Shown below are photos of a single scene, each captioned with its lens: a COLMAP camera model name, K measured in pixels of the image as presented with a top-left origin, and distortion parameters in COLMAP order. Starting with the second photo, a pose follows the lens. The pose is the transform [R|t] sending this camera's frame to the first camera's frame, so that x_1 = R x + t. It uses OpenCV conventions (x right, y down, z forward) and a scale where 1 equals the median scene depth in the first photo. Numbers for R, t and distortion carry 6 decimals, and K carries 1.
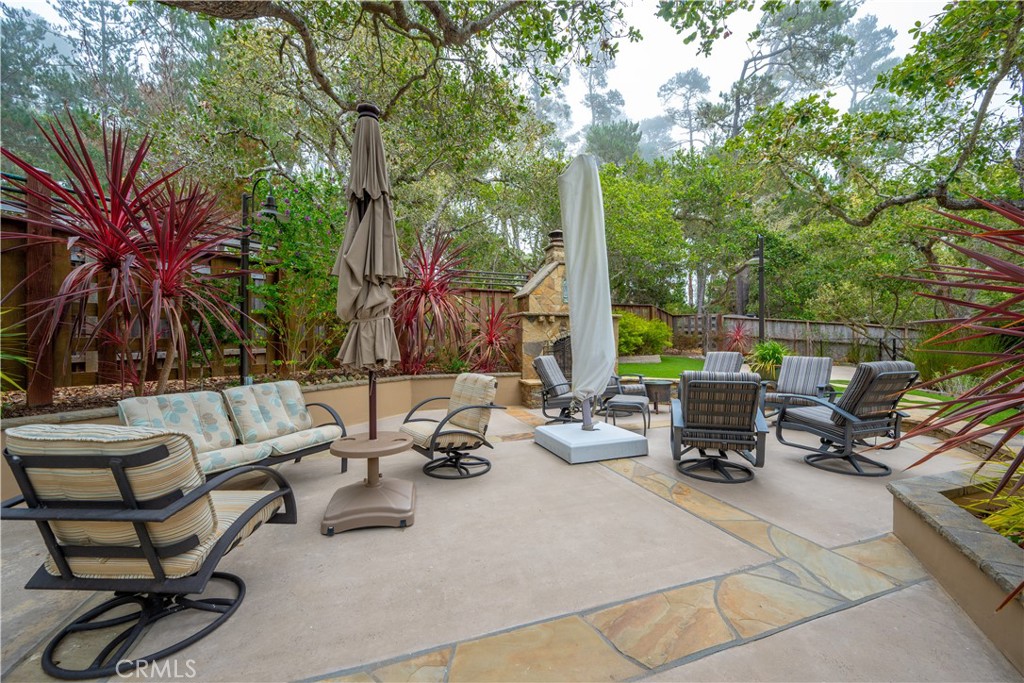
lens RADIAL K [[397.6, 0, 513.9], [0, 397.6, 341.8], [0, 0, 1]] dist [-0.001280, -0.000220]
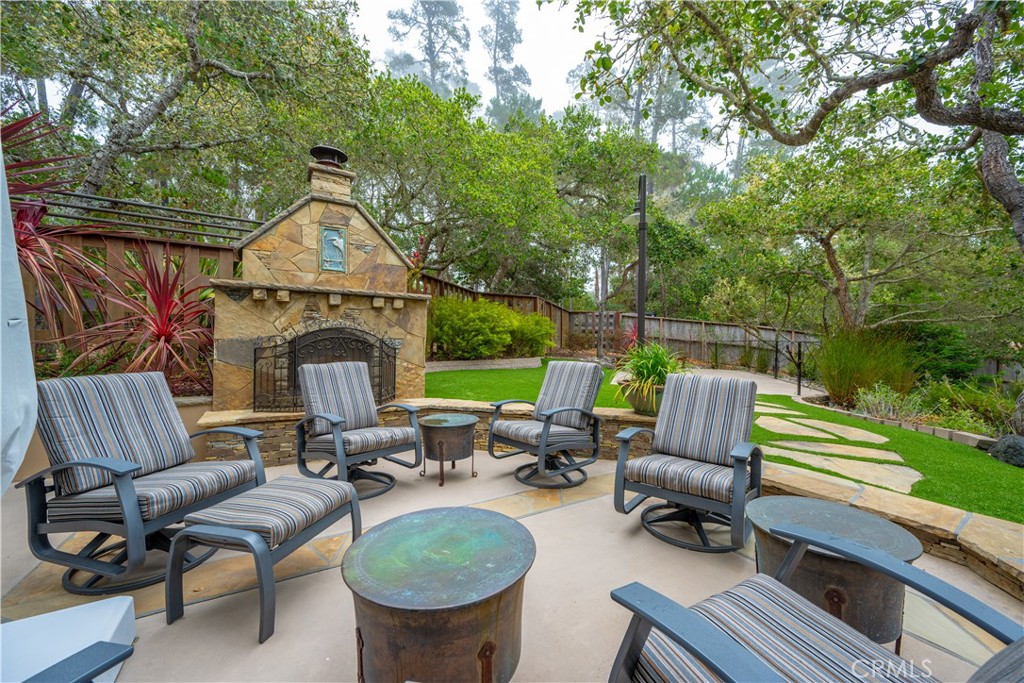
lens RADIAL K [[397.6, 0, 513.9], [0, 397.6, 341.8], [0, 0, 1]] dist [-0.001280, -0.000220]
pose [[0.980706, 0.014656, 0.194937, 0.126312], [-0.015966, 0.999859, 0.005151, -0.001535], [-0.194834, -0.008164, 0.980802, 0.176584]]
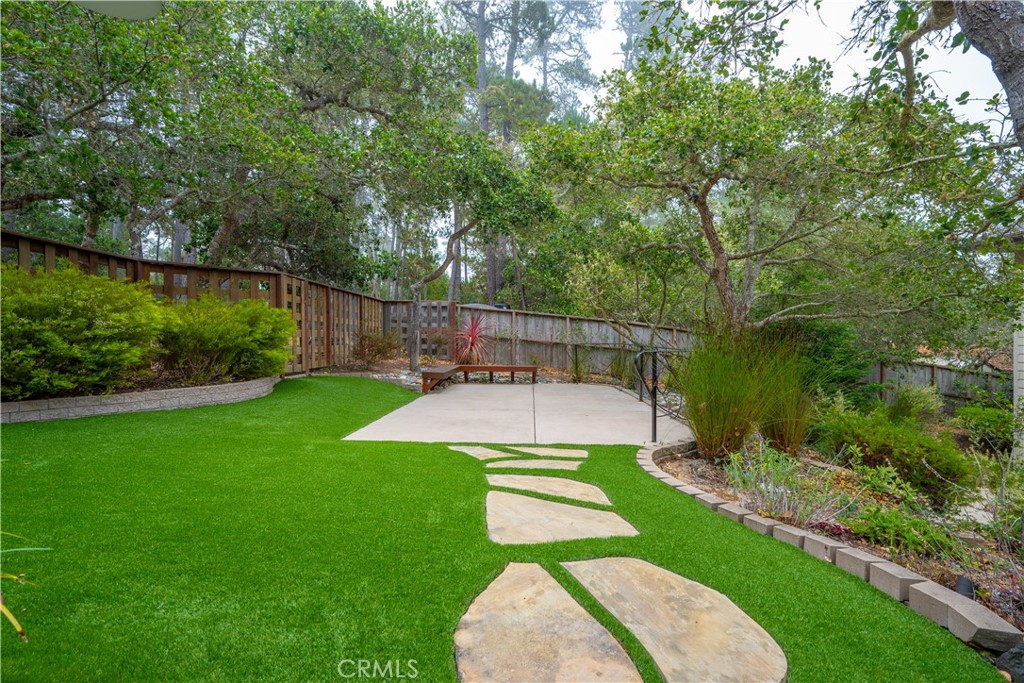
lens RADIAL K [[493.9, 0, 515.0], [0, 493.9, 341.0], [0, 0, 1]] dist [0.000006, -0.000040]
pose [[0.893356, 0.004195, 0.449330, 0.298051], [-0.006525, 0.999972, 0.003638, -0.012407], [-0.449302, -0.006182, 0.893359, 0.300355]]
